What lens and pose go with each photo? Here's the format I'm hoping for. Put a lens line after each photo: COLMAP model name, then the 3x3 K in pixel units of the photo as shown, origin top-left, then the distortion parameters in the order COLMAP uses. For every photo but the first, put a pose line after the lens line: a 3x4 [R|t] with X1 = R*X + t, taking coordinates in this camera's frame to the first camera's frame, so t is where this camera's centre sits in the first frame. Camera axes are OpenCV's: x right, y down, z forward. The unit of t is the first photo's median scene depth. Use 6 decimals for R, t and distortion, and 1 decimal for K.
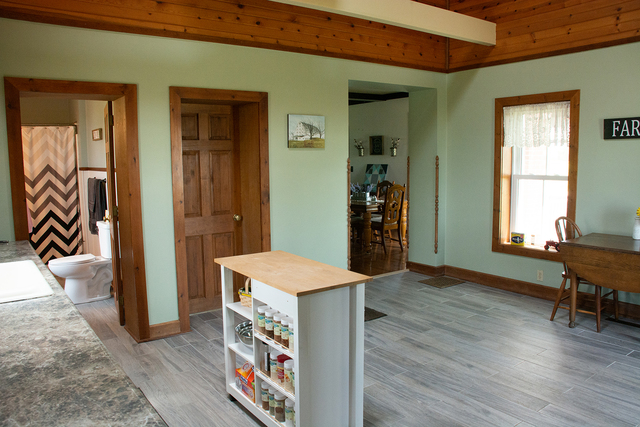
lens RADIAL K [[492.6, 0, 320.0], [0, 492.6, 213.5], [0, 0, 1]] dist [-0.156884, 0.116690]
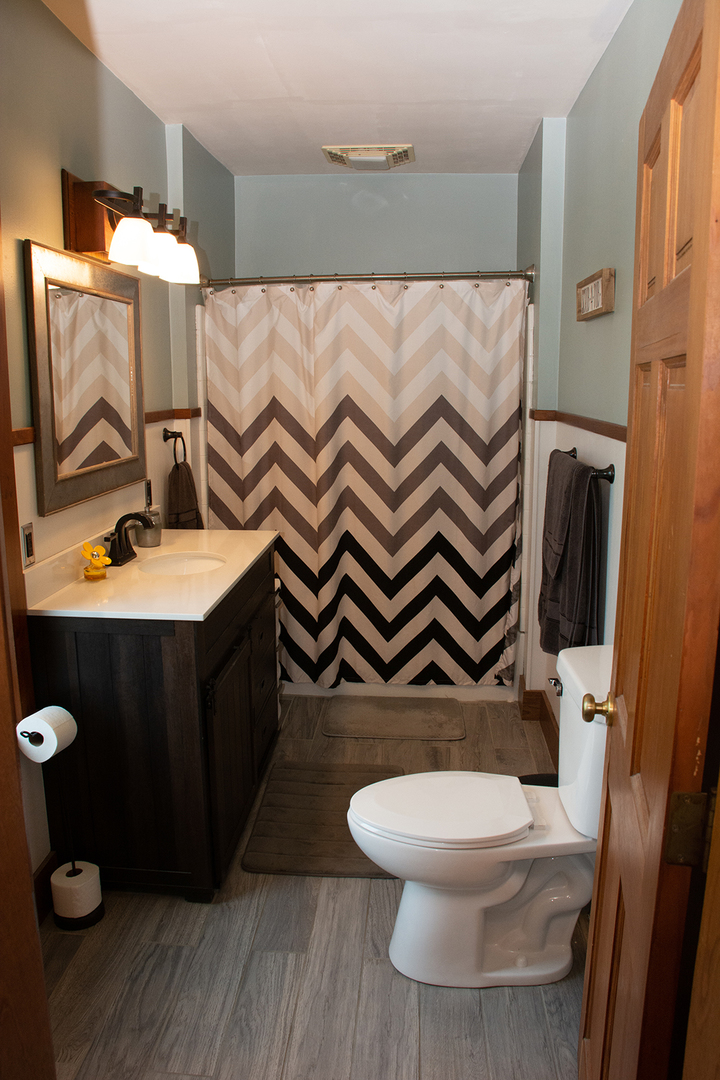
lens RADIAL K [[831.3, 0, 355.4], [0, 831.3, 543.7], [0, 0, 1]] dist [-0.156884, 0.116690]
pose [[0.762018, 0.133916, -0.633558, -0.236596], [-0.080453, 0.990381, 0.112573, -0.060866], [0.642539, -0.034811, 0.765462, 0.506382]]
